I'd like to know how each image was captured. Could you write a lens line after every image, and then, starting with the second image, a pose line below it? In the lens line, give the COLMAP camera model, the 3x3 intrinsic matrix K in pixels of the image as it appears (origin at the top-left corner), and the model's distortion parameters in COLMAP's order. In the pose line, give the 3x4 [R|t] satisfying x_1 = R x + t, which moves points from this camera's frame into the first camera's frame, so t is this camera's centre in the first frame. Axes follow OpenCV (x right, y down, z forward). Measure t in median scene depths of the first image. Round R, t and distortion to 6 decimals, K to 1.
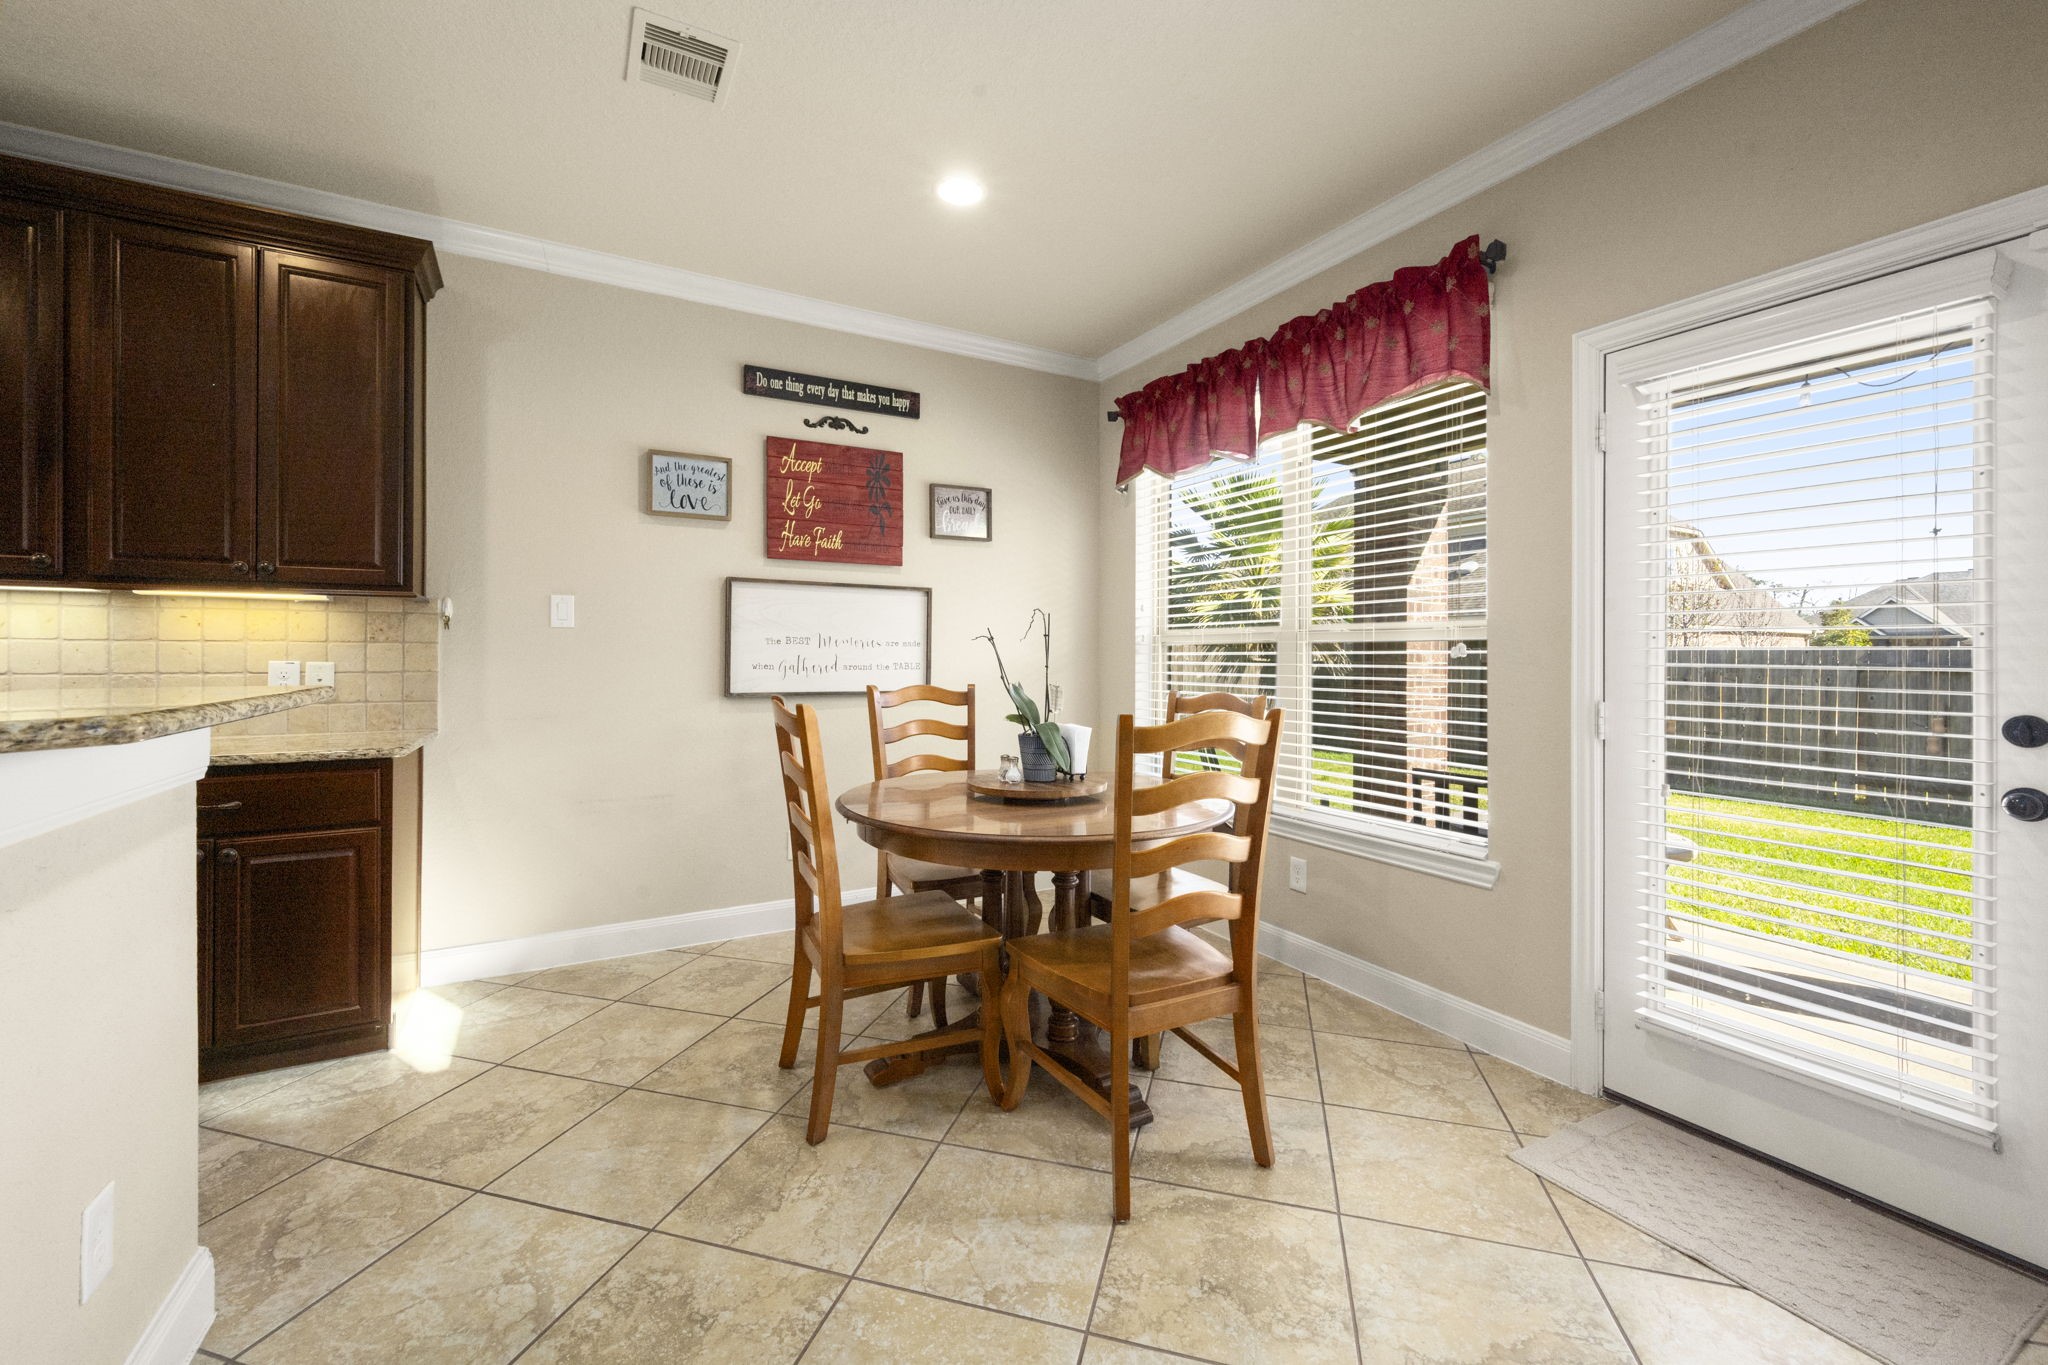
lens RADIAL K [[819.7, 0, 1029.6], [0, 819.7, 653.9], [0, 0, 1]] dist [-0.000264, -0.000291]
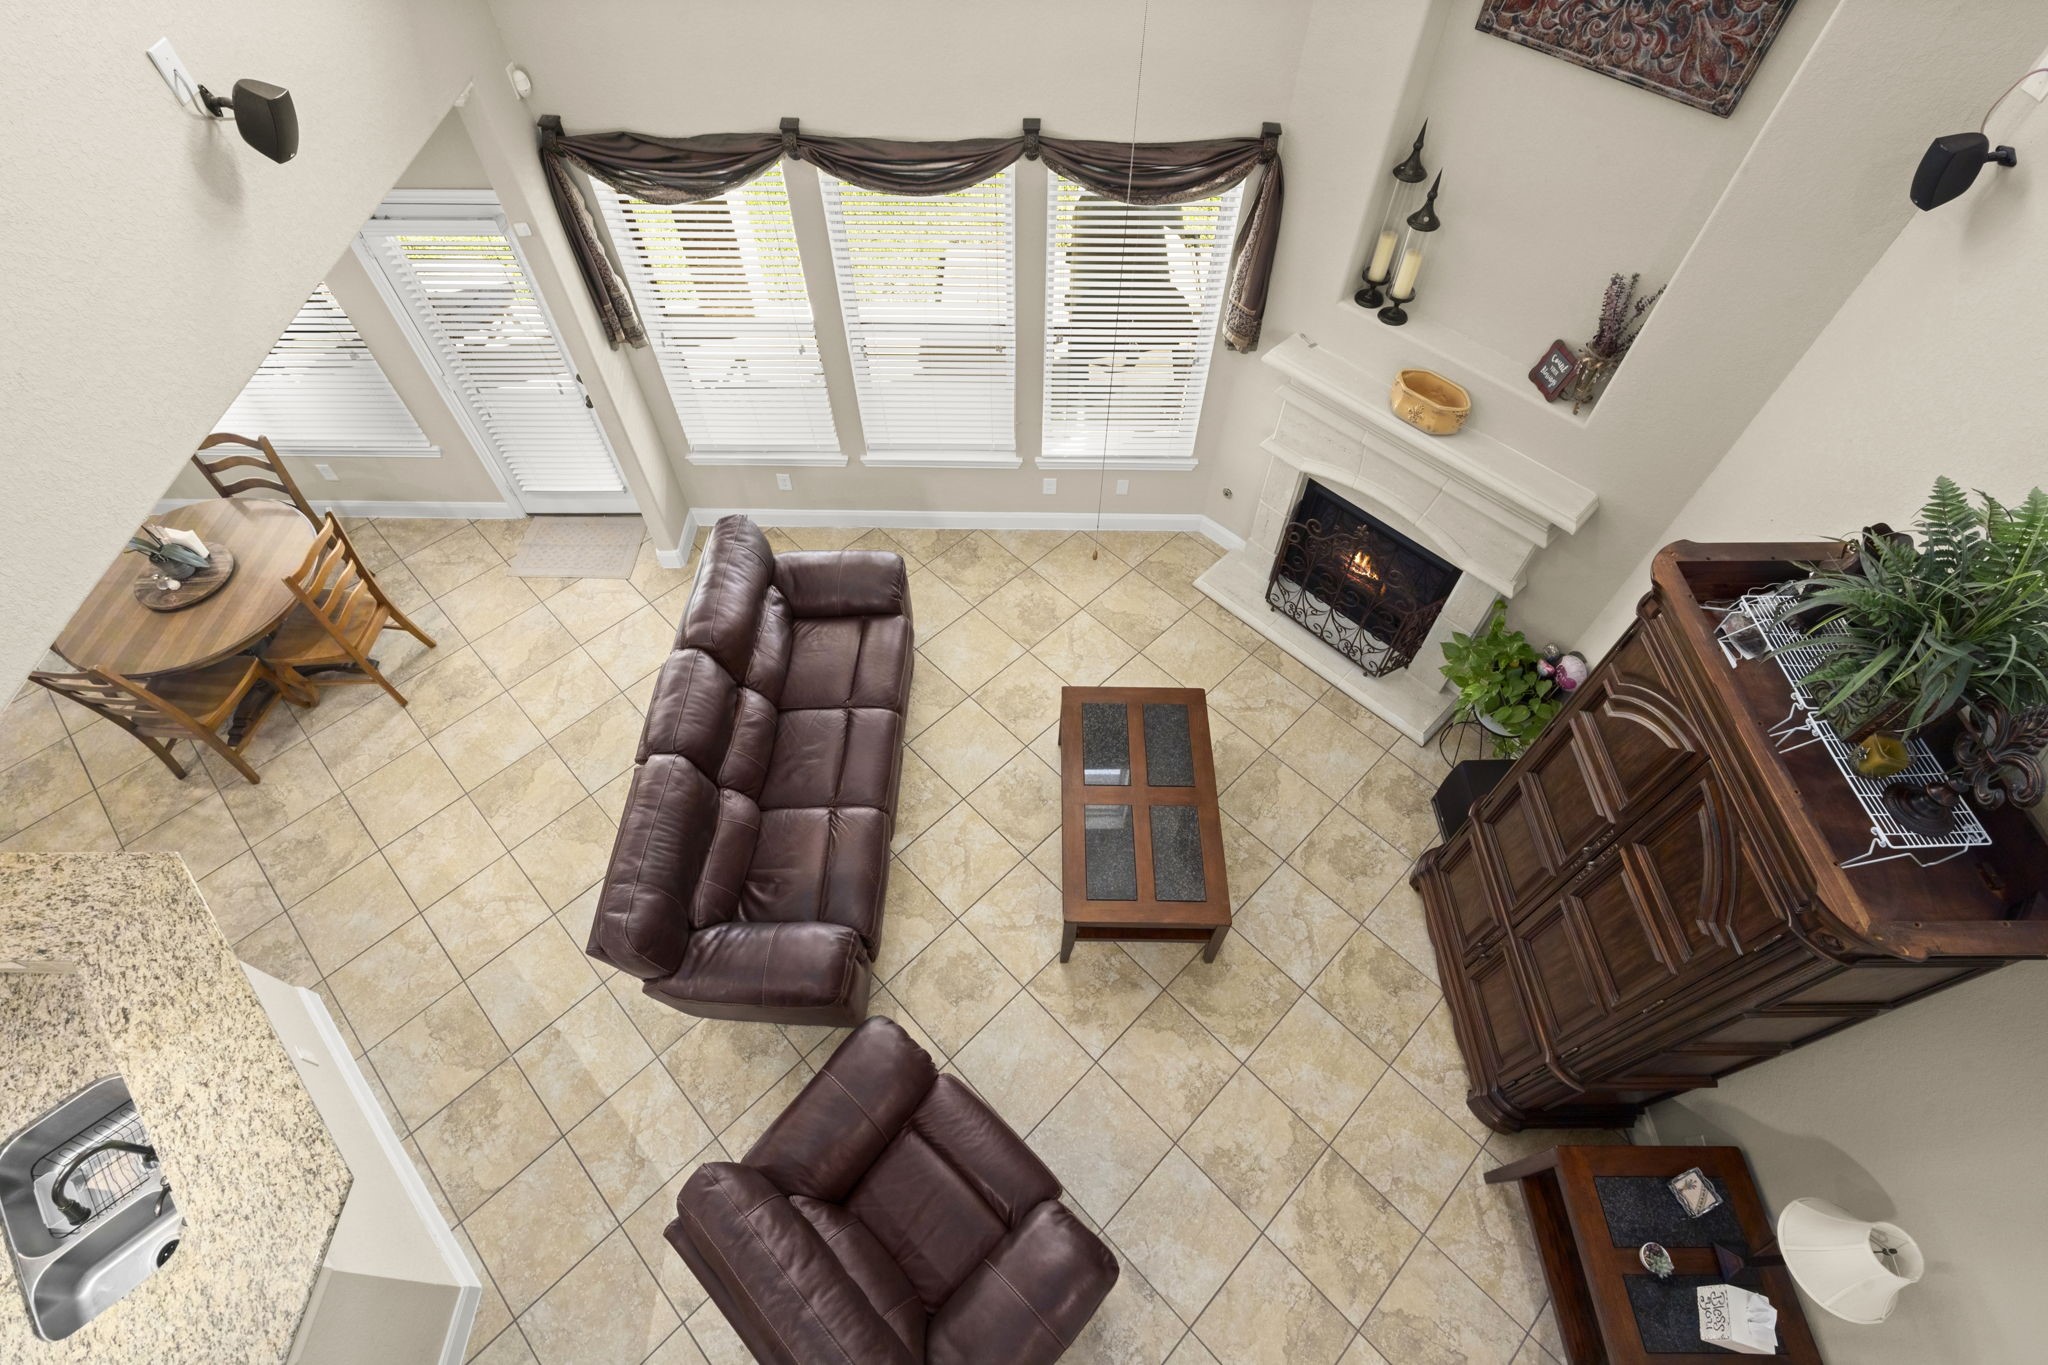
lens RADIAL K [[958.2, 0, 1020.2], [0, 958.2, 680.1], [0, 0, 1]] dist [0.000560, 0.001230]
pose [[0.501779, -0.712155, 0.490972, -0.173601], [0.000861, 0.568011, 0.823020, -0.927464], [-0.864995, -0.412552, 0.285629, -0.764902]]
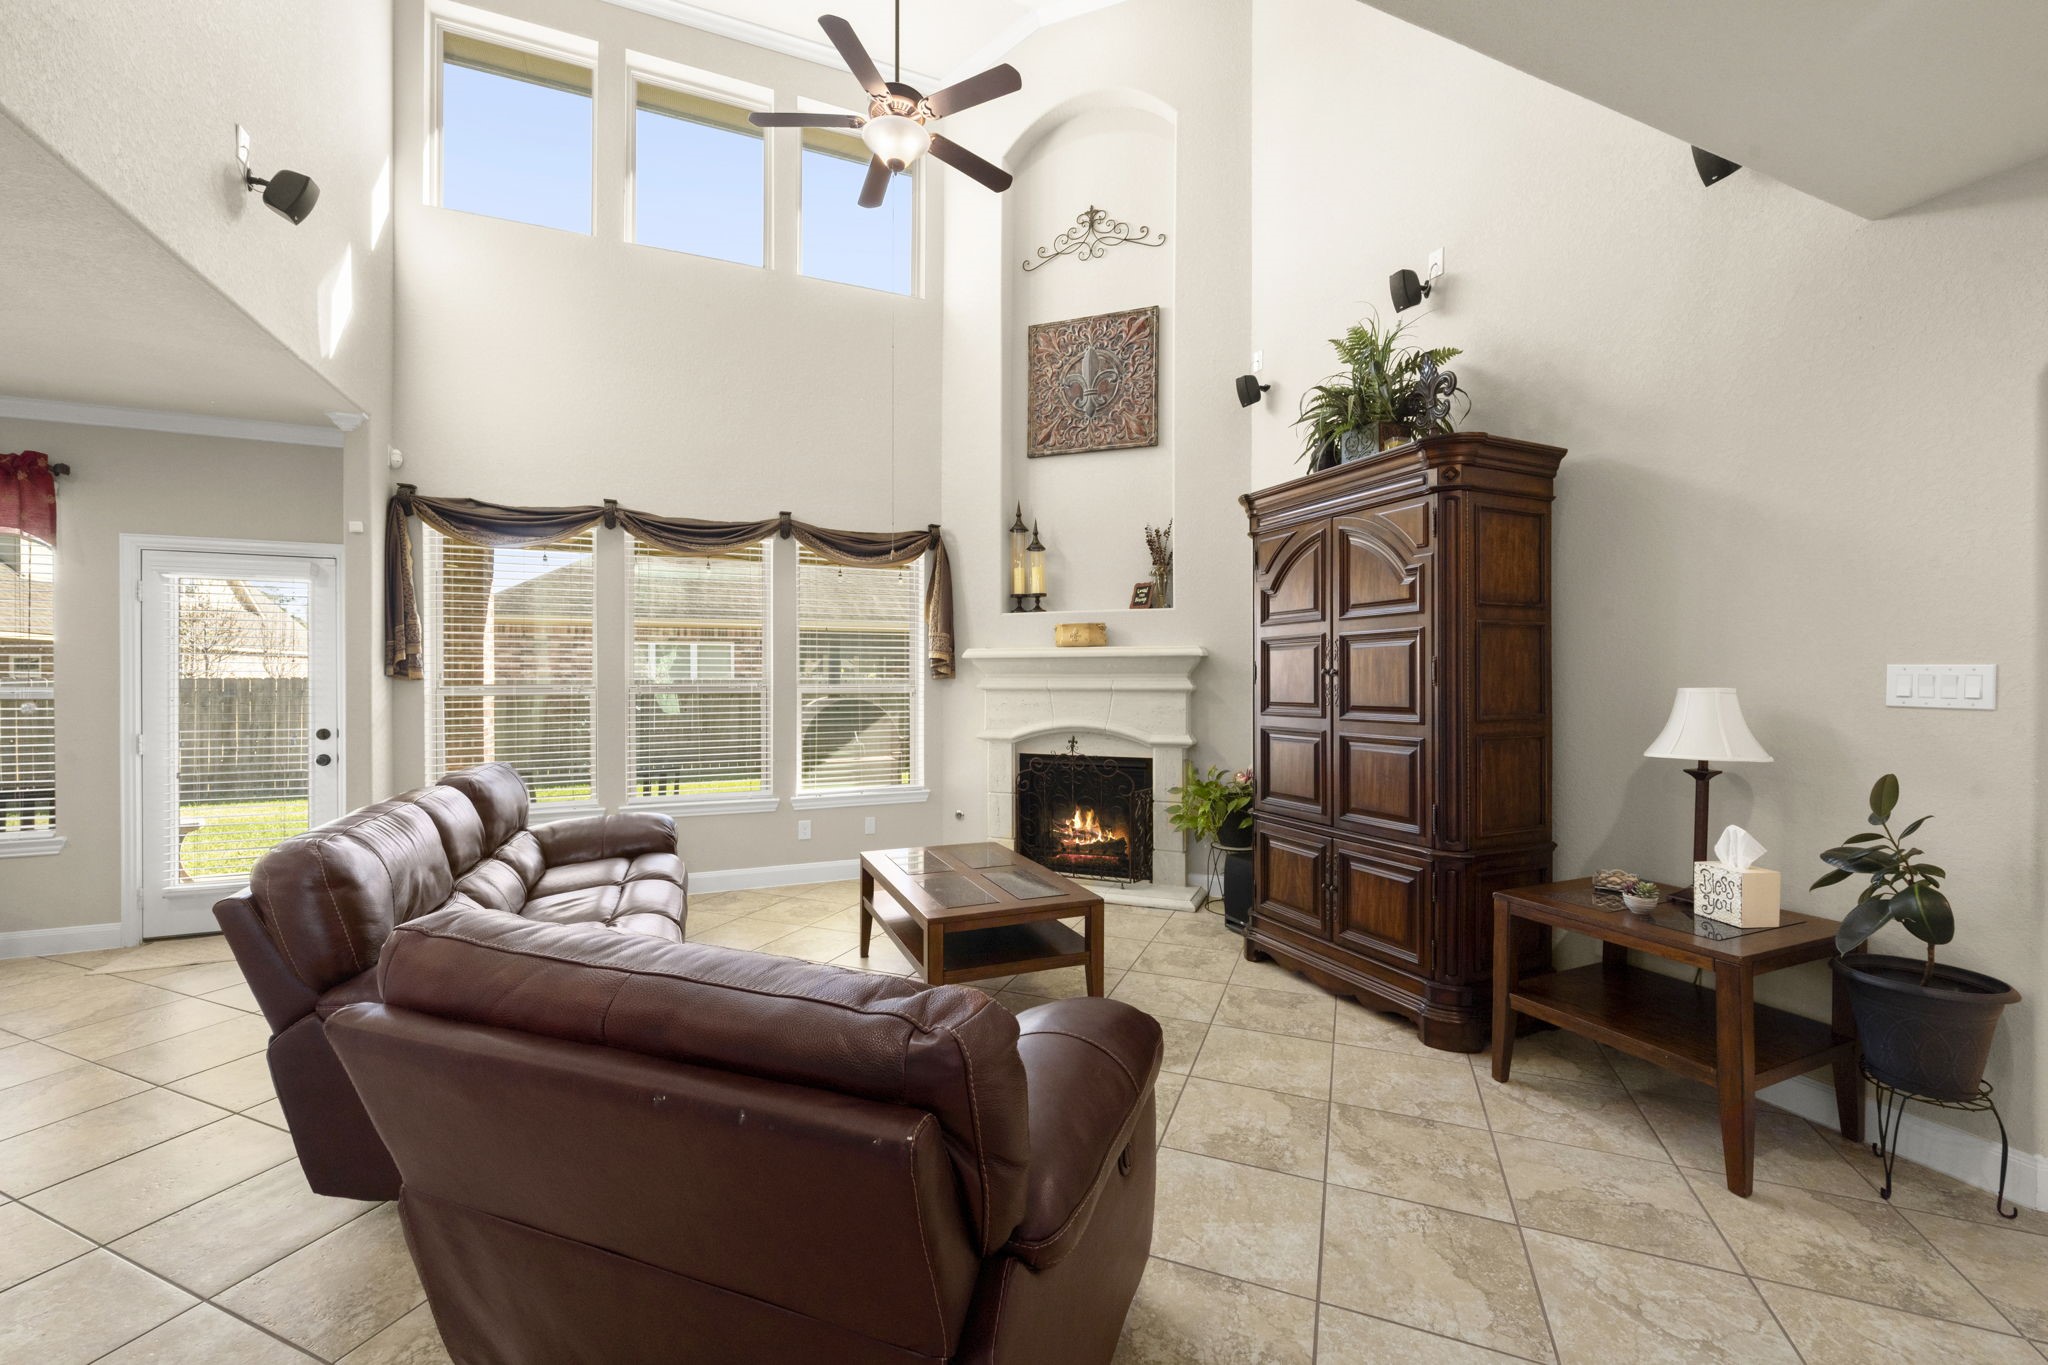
lens RADIAL K [[819.7, 0, 1022.8], [0, 819.7, 679.8], [0, 0, 1]] dist [-0.000264, -0.000291]
pose [[0.115199, -0.009623, 0.993296, -0.602544], [-0.002294, 0.999948, 0.009953, -0.057600], [-0.993340, -0.003425, 0.115171, -0.791584]]
